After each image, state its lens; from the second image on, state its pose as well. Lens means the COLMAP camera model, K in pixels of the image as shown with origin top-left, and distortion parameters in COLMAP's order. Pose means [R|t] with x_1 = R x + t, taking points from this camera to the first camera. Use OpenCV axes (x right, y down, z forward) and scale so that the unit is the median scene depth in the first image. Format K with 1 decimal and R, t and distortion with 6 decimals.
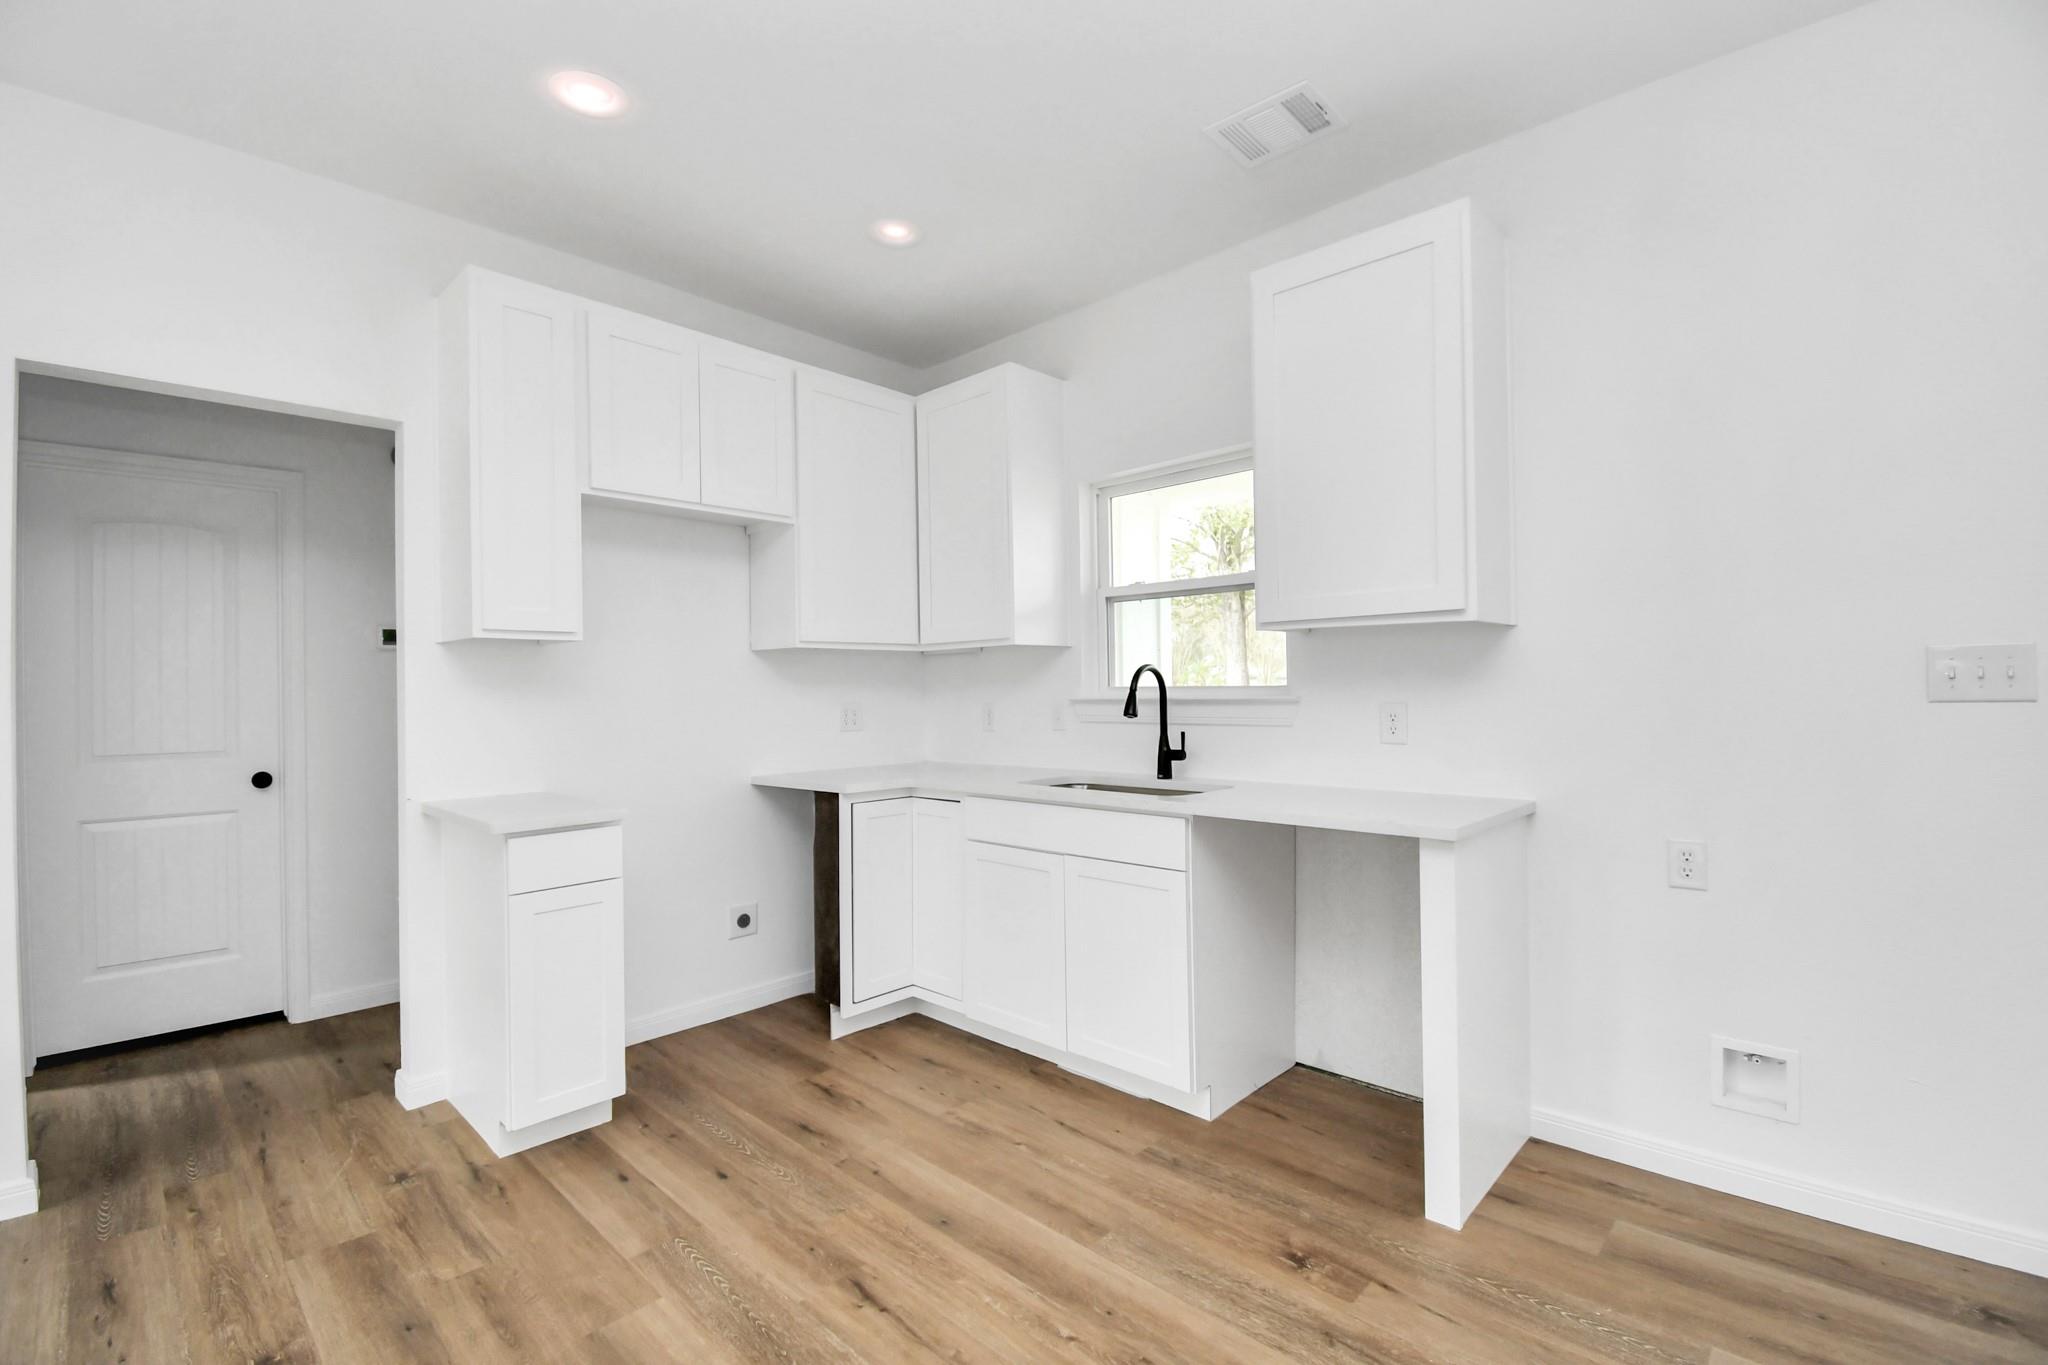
lens RADIAL K [[898.1, 0, 1011.8], [0, 898.1, 683.3], [0, 0, 1]] dist [0.018732, -0.024406]
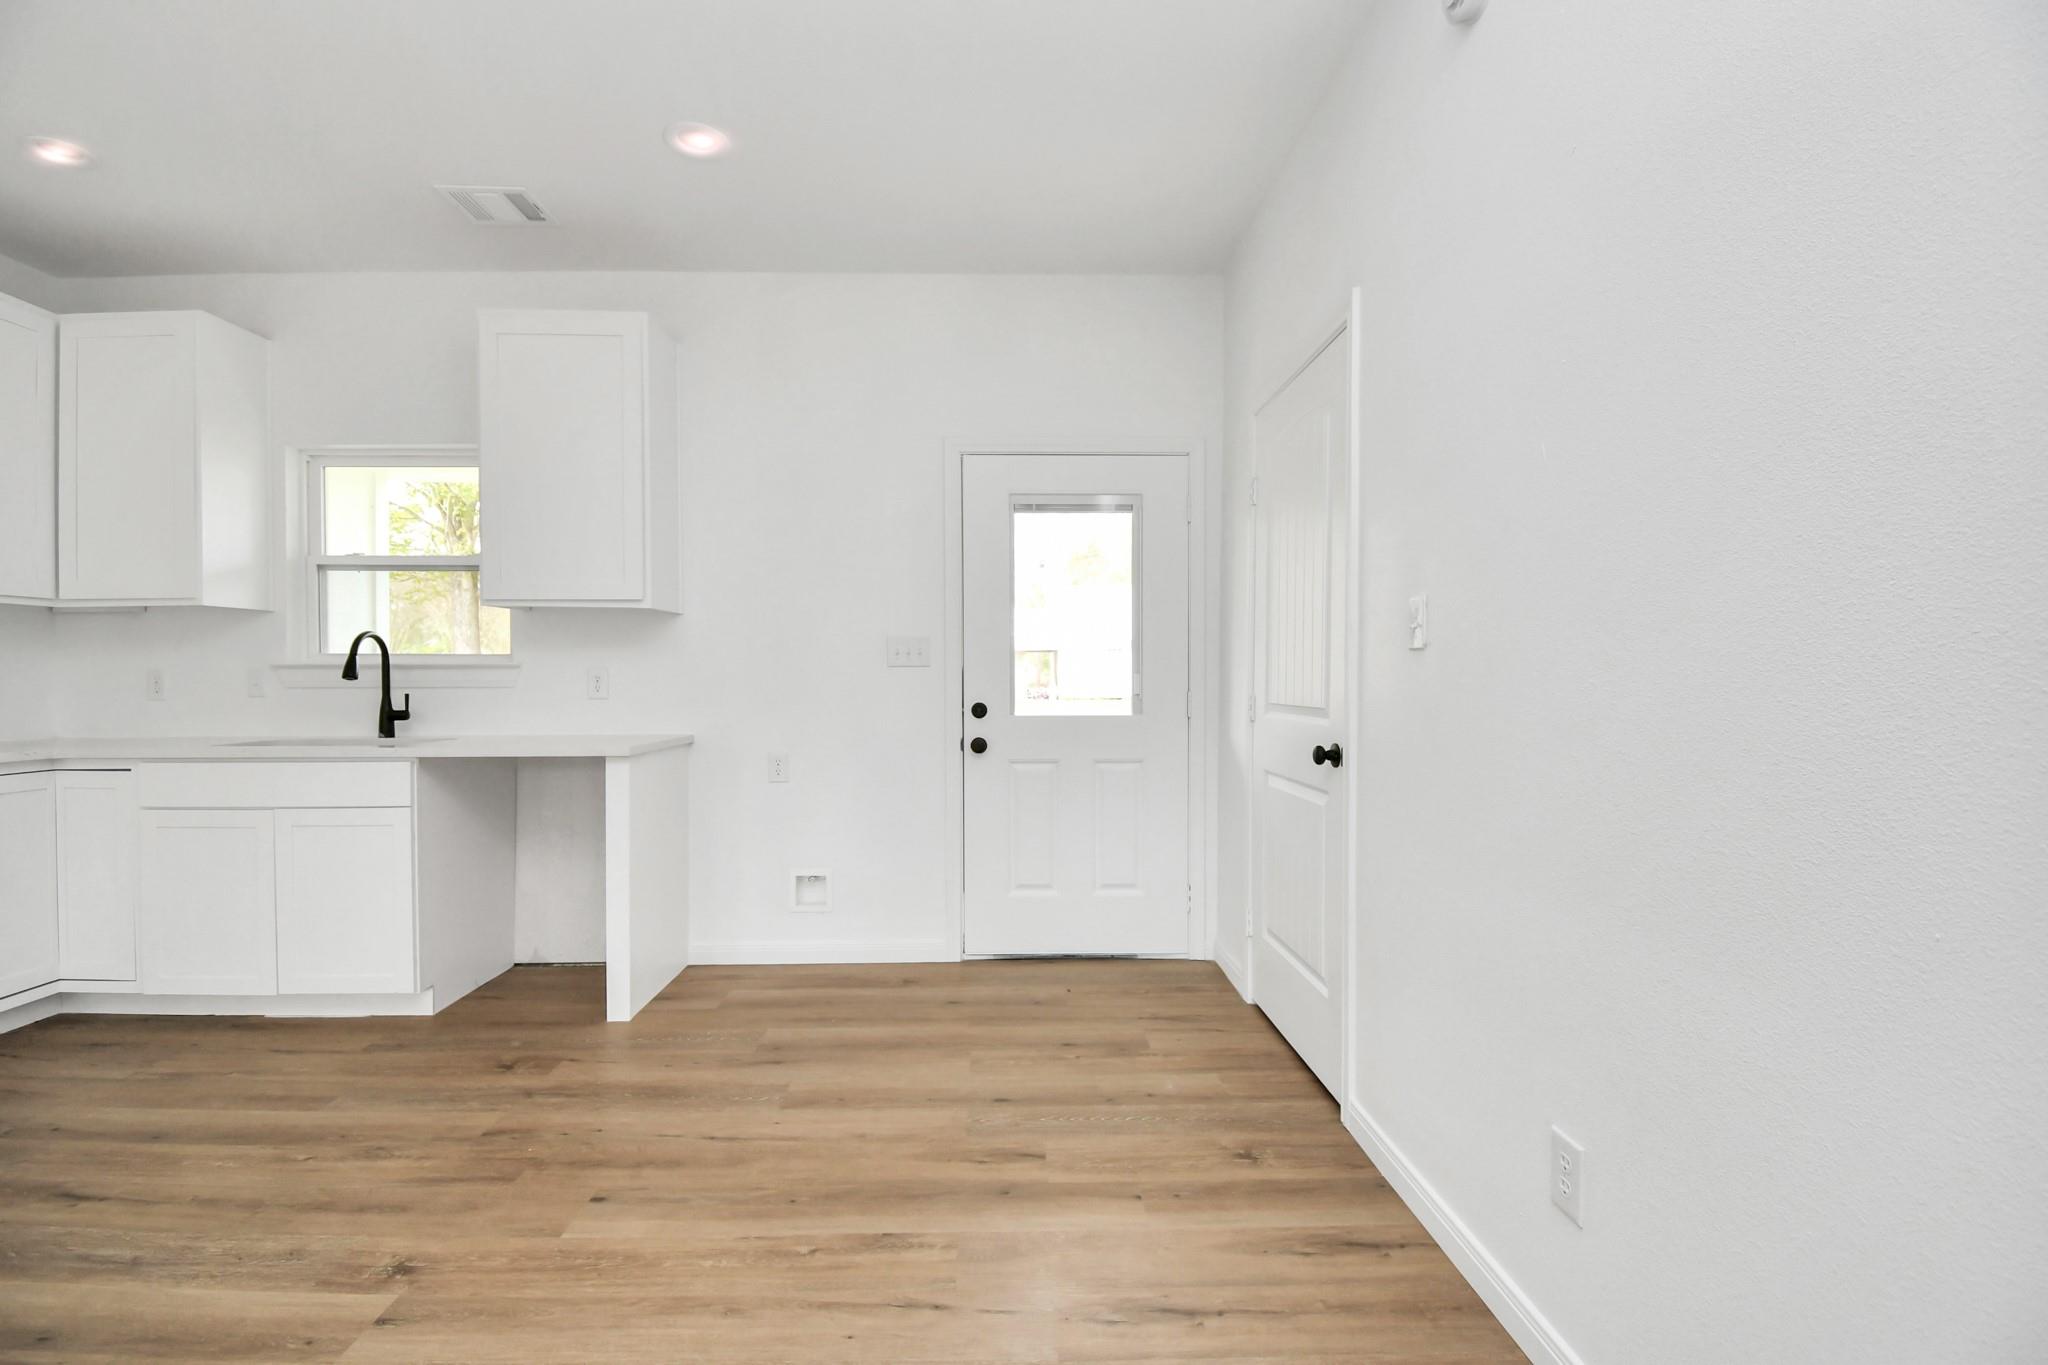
lens RADIAL K [[898.1, 0, 1011.8], [0, 898.1, 683.3], [0, 0, 1]] dist [0.018732, -0.024406]
pose [[0.705779, 0.003299, 0.708425, -0.080801], [-0.011865, 0.999904, 0.007164, 0.028178], [-0.708333, -0.013461, 0.705750, -0.357571]]
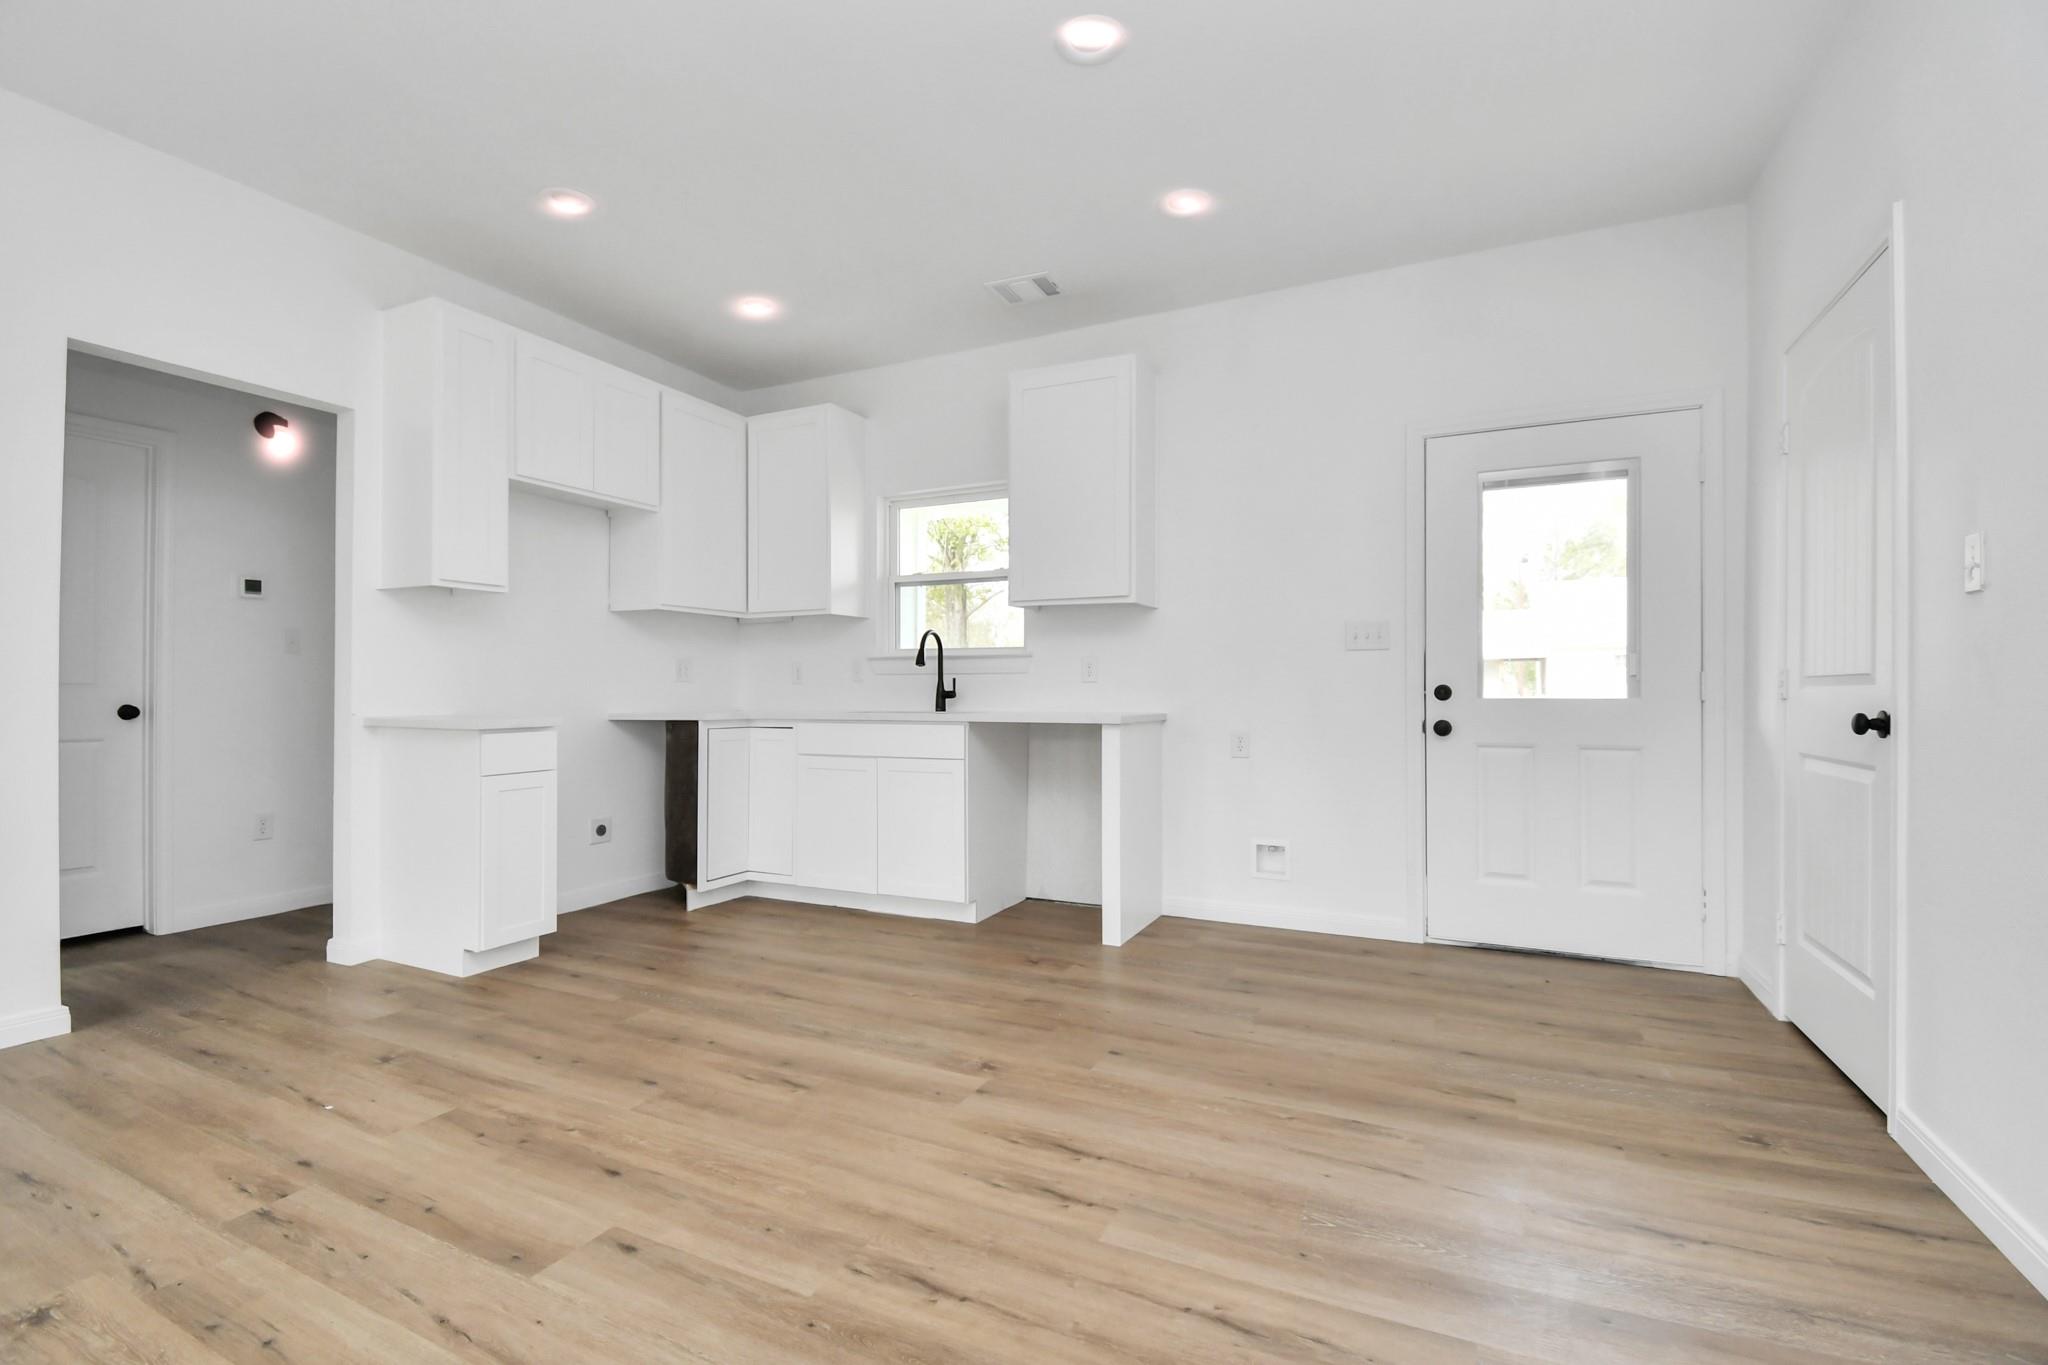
lens RADIAL K [[913.4, 0, 1015.0], [0, 913.4, 686.6], [0, 0, 1]] dist [0.027343, -0.026122]
pose [[0.950457, 0.013272, 0.310574, -0.196641], [-0.013732, 0.999905, -0.000704, 0.078287], [-0.310554, -0.003596, 0.950549, -0.479379]]
